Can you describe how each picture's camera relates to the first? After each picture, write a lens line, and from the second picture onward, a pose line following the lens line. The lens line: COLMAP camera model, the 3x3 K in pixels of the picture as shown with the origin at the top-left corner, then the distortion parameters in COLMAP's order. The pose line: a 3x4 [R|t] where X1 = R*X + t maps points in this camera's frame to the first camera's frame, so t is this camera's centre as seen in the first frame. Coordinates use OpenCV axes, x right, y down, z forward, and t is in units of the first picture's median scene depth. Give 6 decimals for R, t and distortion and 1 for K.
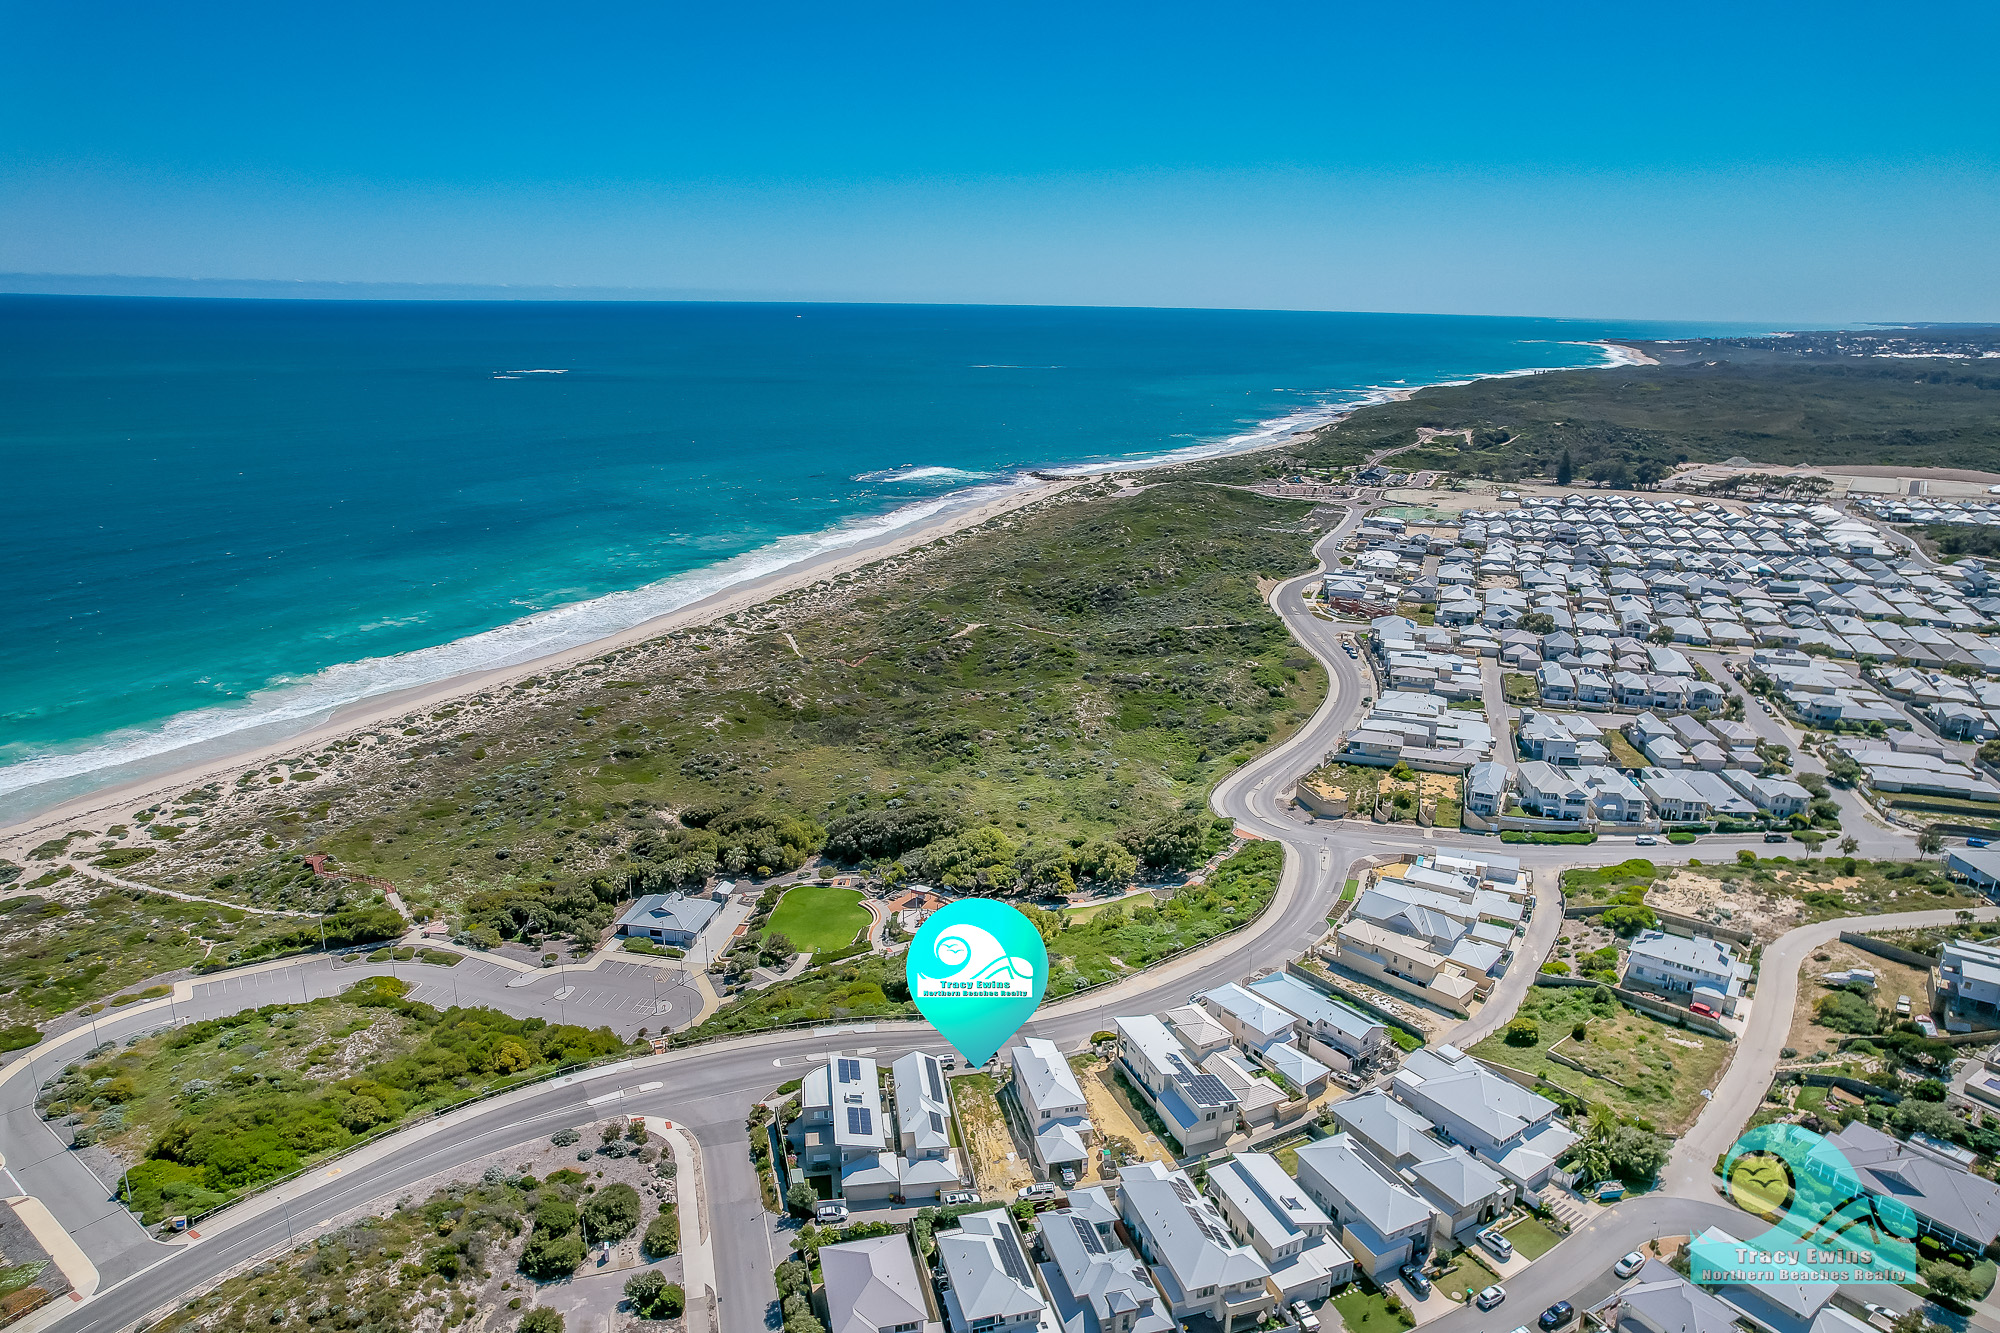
lens RADIAL K [[1276.1, 0, 1000.0], [0, 1276.1, 666.5], [0, 0, 1]] dist [-0.074949, 0.082320]
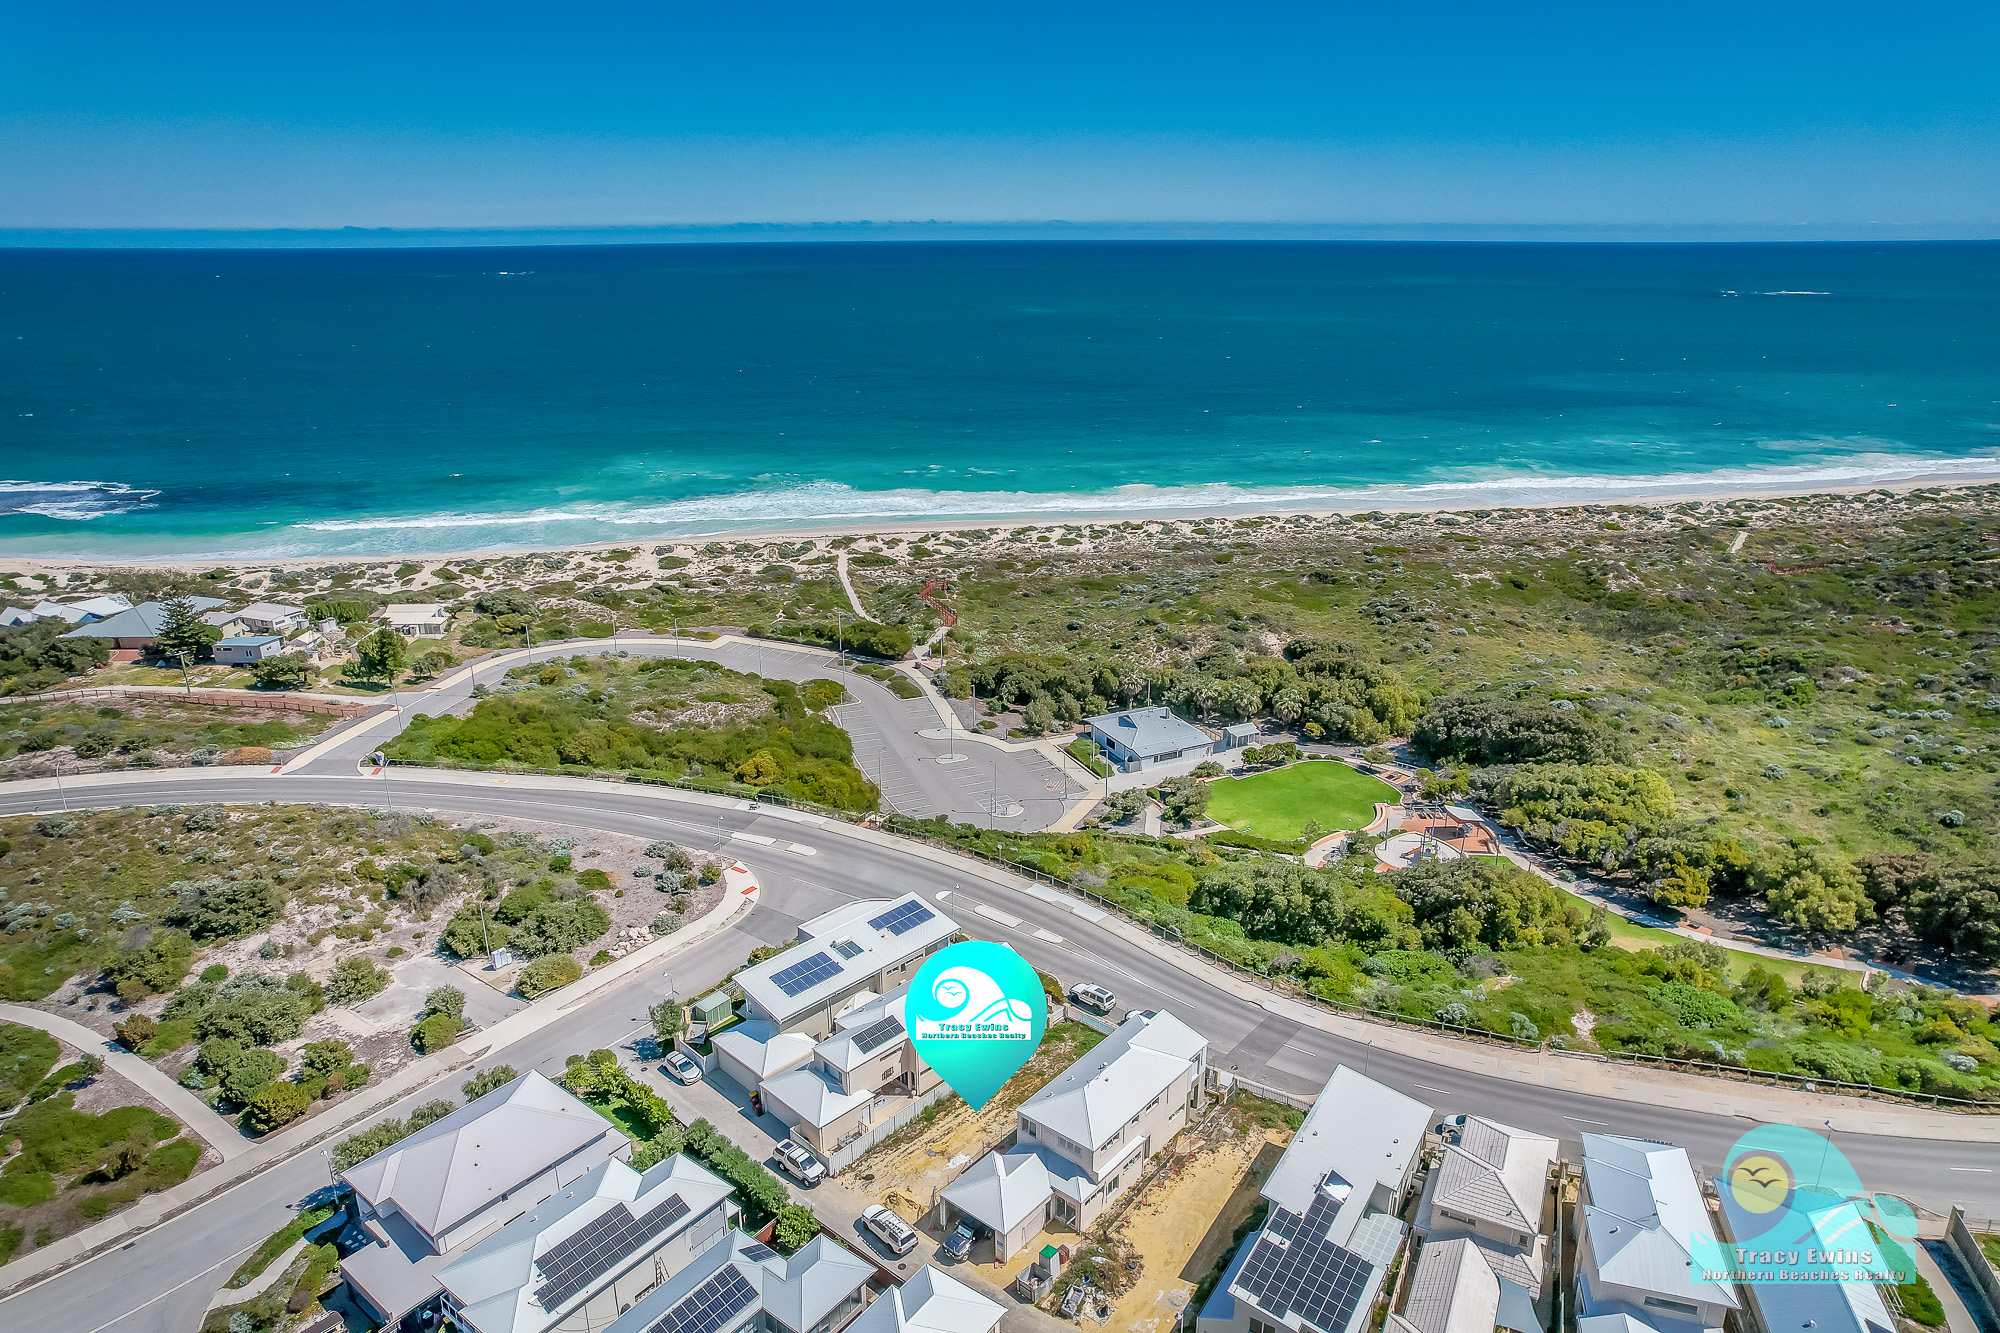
lens RADIAL K [[1276.1, 0, 1000.0], [0, 1276.1, 666.5], [0, 0, 1]] dist [-0.074949, 0.082320]
pose [[0.597006, 0.243224, -0.764478, 0.290339], [-0.211991, 0.966890, 0.142072, 0.074328], [0.773721, 0.077244, 0.628800, 0.491060]]
